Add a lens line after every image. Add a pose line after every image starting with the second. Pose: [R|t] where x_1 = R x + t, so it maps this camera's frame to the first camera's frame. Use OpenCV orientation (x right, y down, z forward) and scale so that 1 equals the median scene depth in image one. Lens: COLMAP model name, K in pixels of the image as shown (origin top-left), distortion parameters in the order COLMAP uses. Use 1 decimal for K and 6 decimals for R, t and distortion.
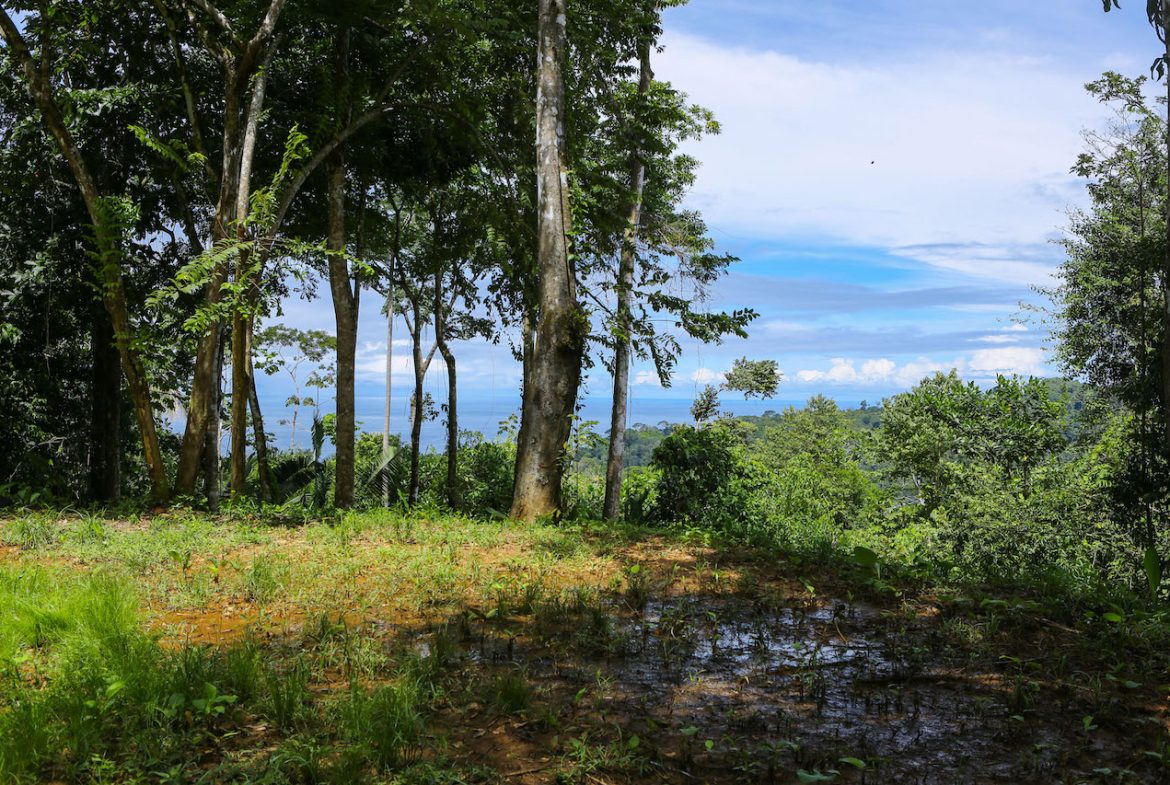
lens RADIAL K [[1218.0, 0, 585.0], [0, 1218.0, 392.5], [0, 0, 1]] dist [-0.047277, 0.199052]
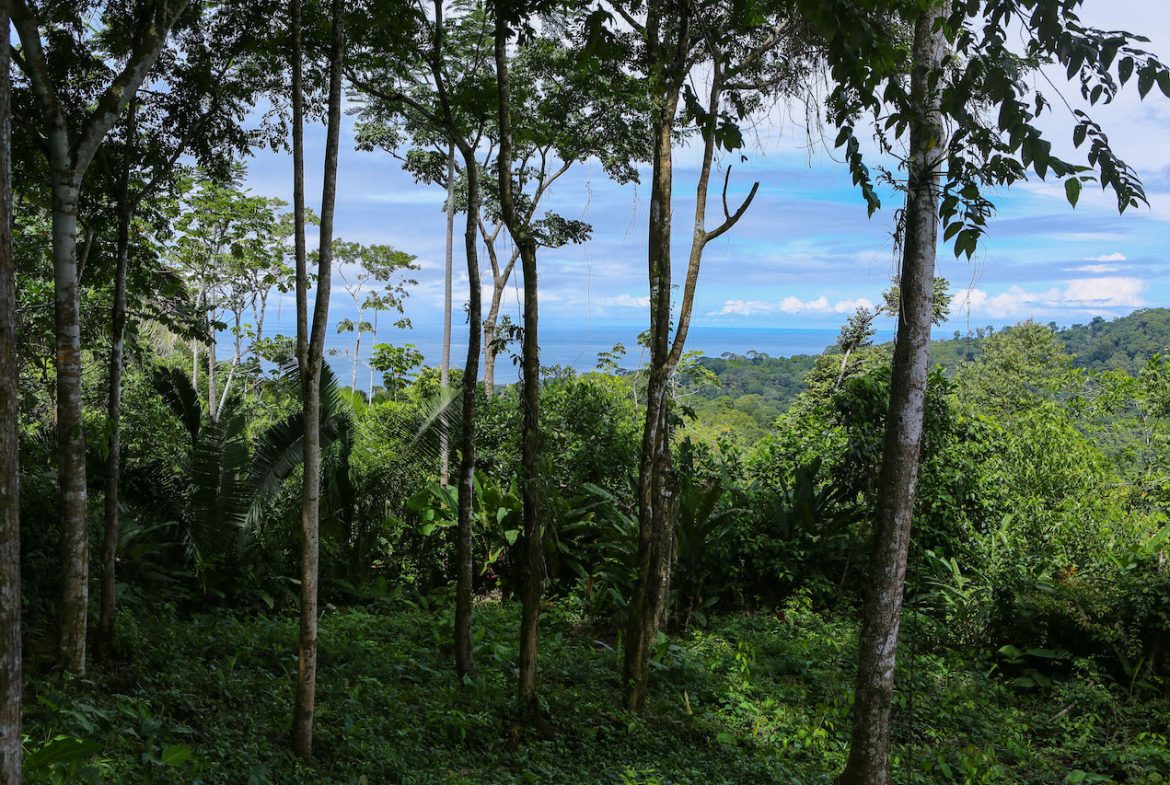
lens RADIAL K [[998.2, 0, 585.0], [0, 998.2, 392.5], [0, 0, 1]] dist [-0.017546, 0.000667]
pose [[0.997906, 0.007642, -0.064221, -0.036825], [-0.003181, 0.997593, 0.069270, 0.004984], [0.064596, -0.068921, 0.995529, 0.361867]]
